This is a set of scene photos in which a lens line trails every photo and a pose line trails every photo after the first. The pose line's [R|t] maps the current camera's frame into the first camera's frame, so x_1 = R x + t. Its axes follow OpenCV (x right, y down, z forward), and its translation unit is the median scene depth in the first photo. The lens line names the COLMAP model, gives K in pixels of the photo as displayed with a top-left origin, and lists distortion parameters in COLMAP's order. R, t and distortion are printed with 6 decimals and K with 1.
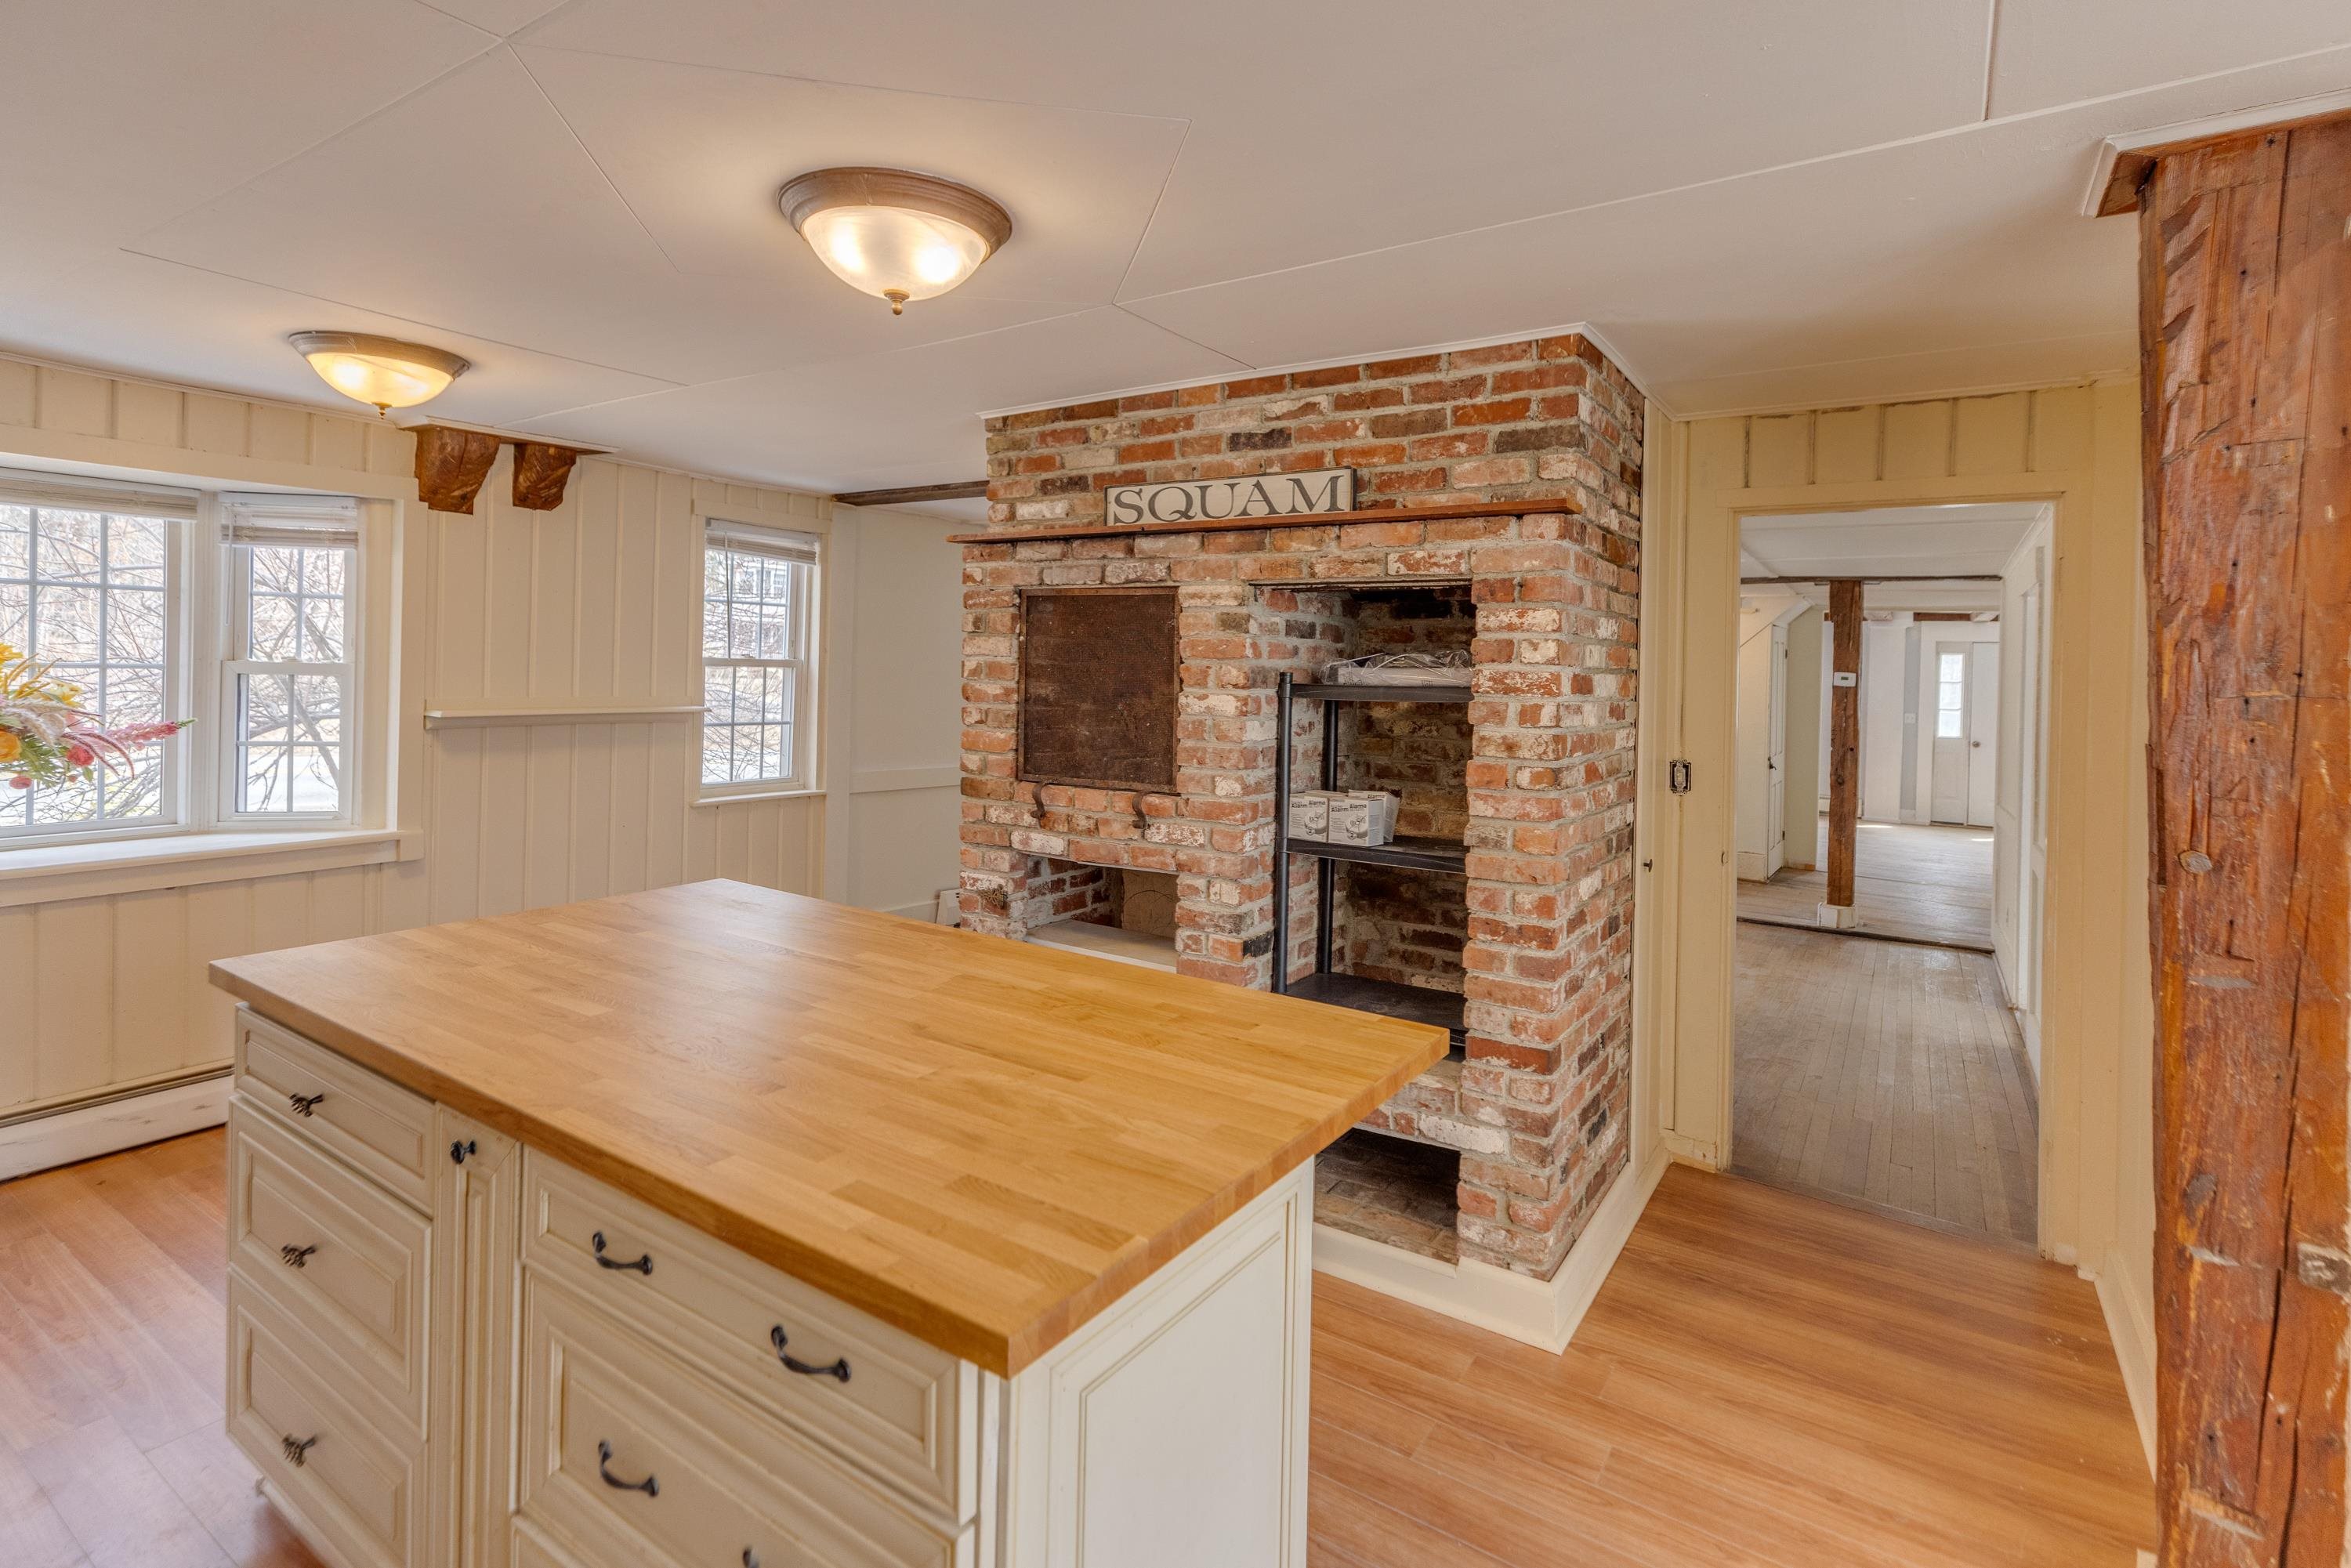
lens RADIAL K [[1142.7, 0, 1259.5], [0, 1142.7, 671.7], [0, 0, 1]] dist [0.006039, 0.004843]
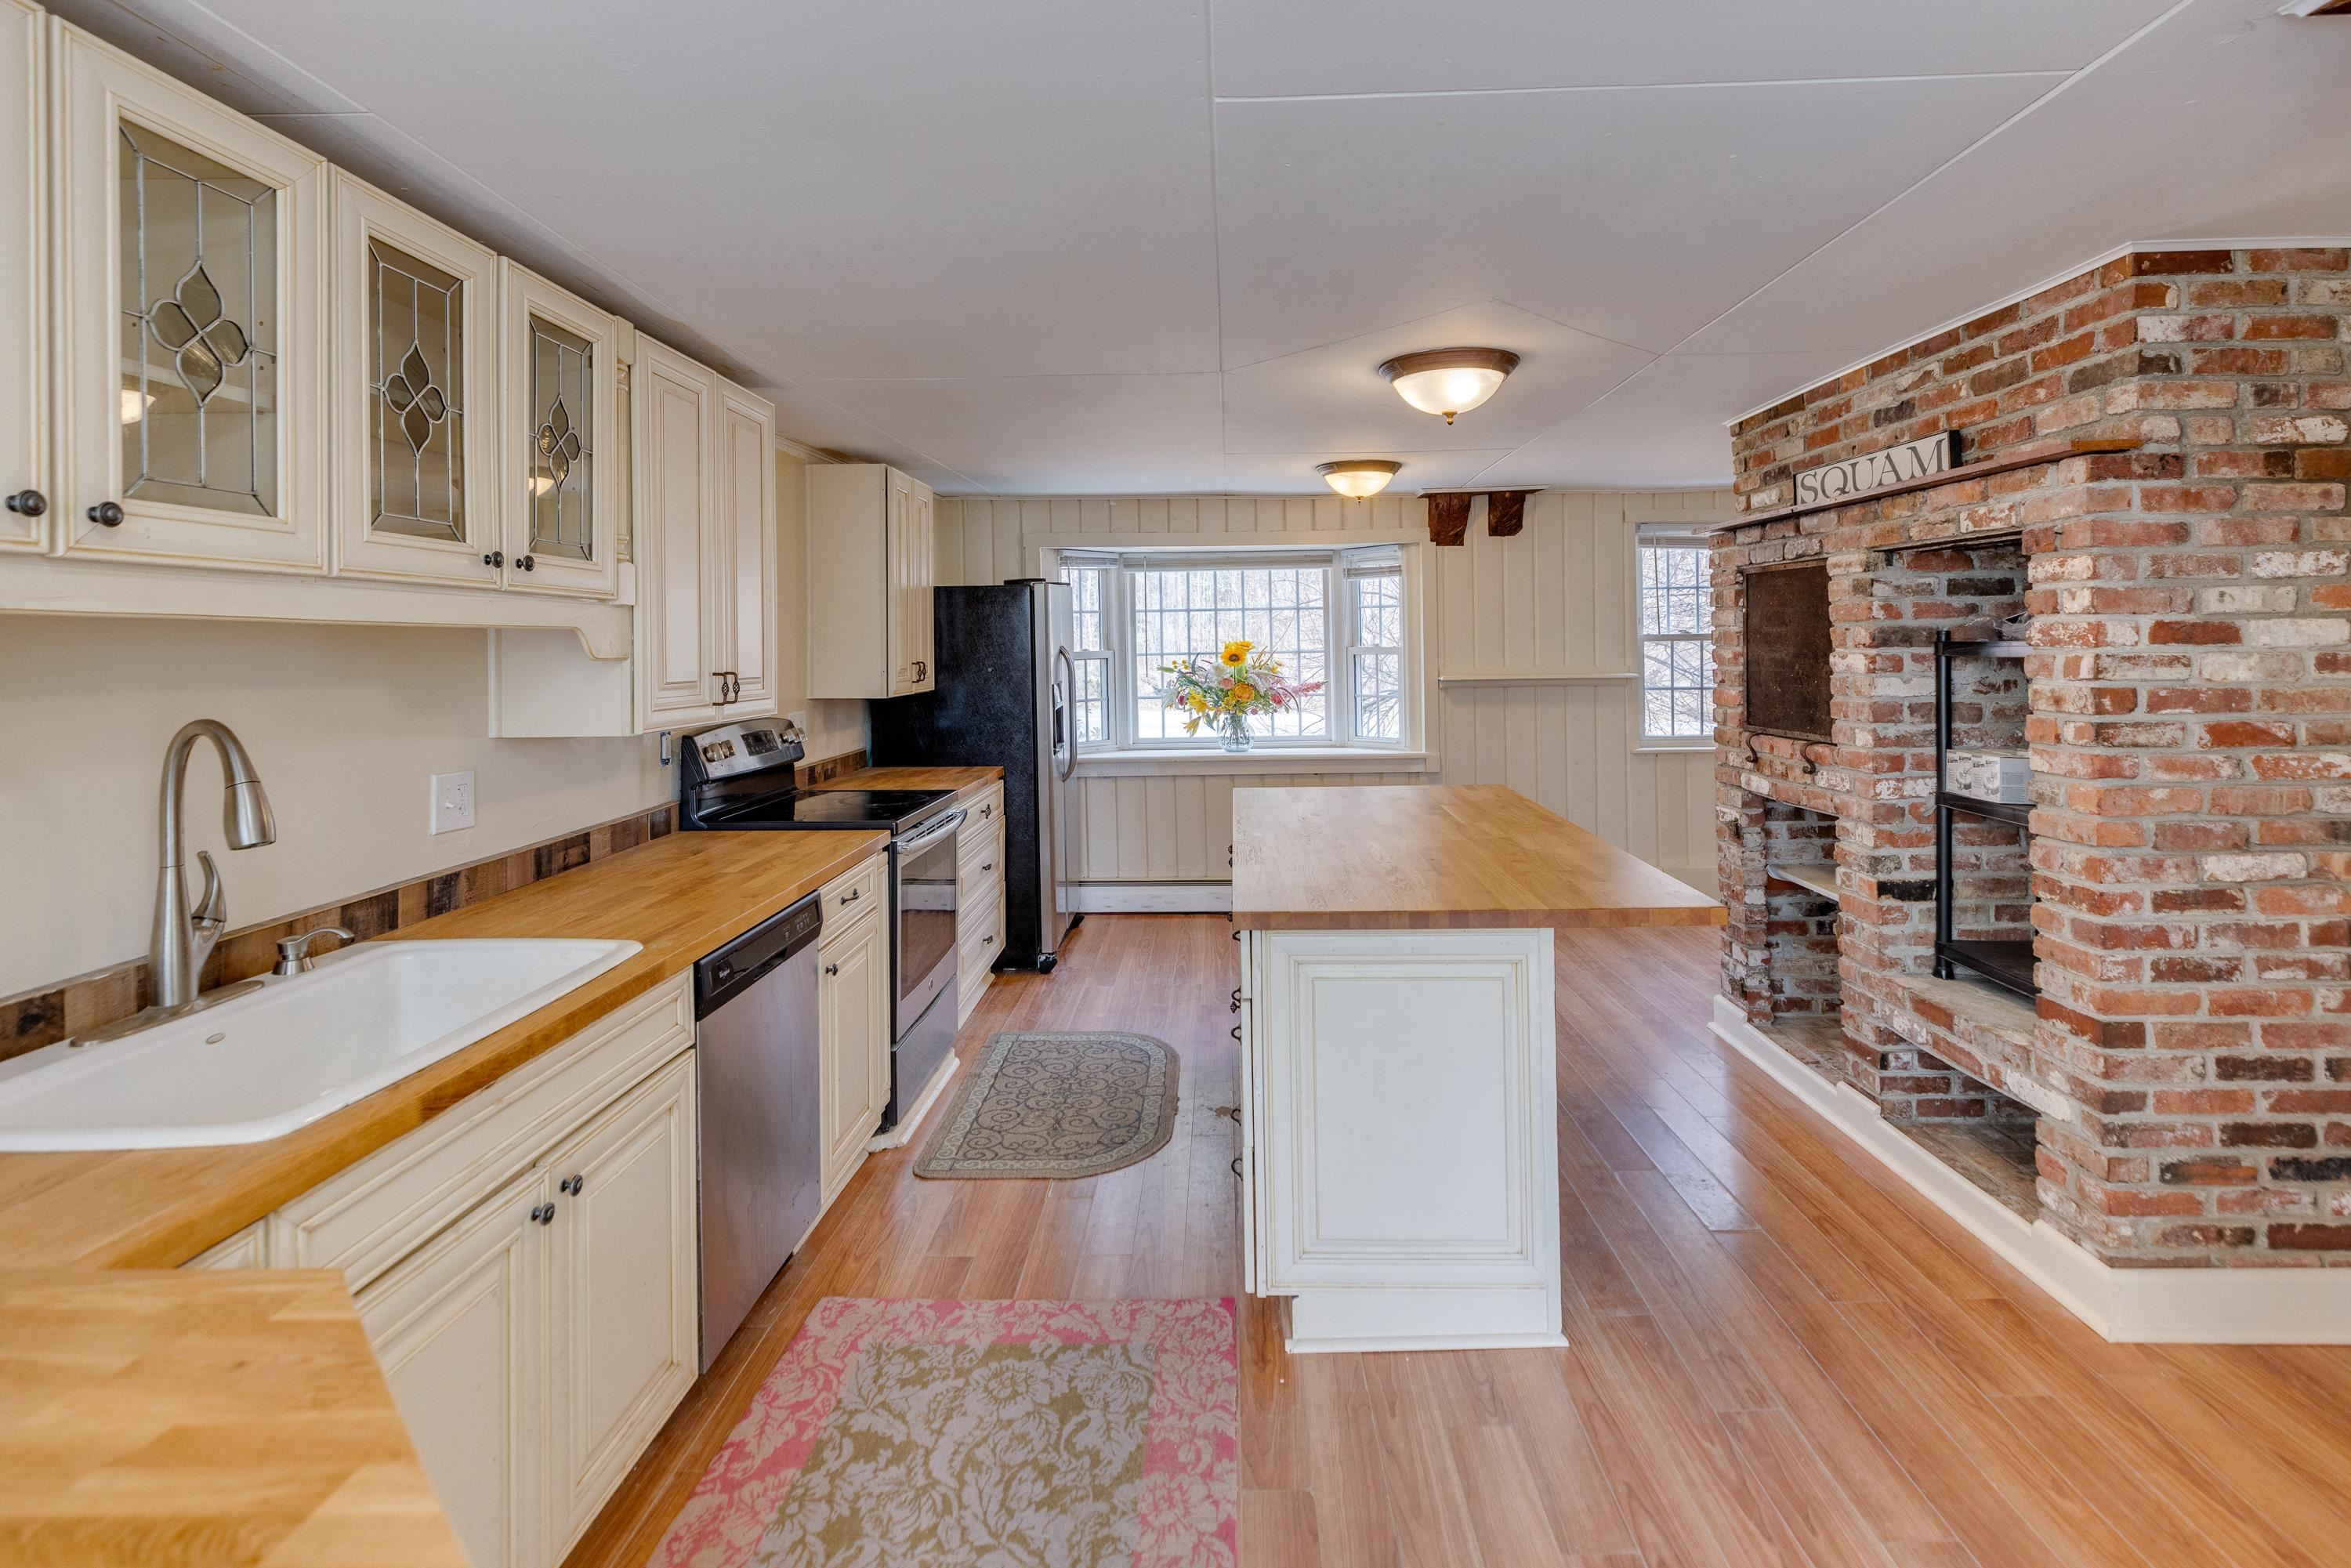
lens RADIAL K [[1142.7, 0, 1193.0], [0, 1142.7, 630.9], [0, 0, 1]] dist [0.006039, 0.004843]
pose [[0.523869, -0.038179, -0.850943, 0.568773], [0.023994, 0.999260, -0.030062, 0.015908], [0.851461, -0.004669, 0.524398, -0.115232]]
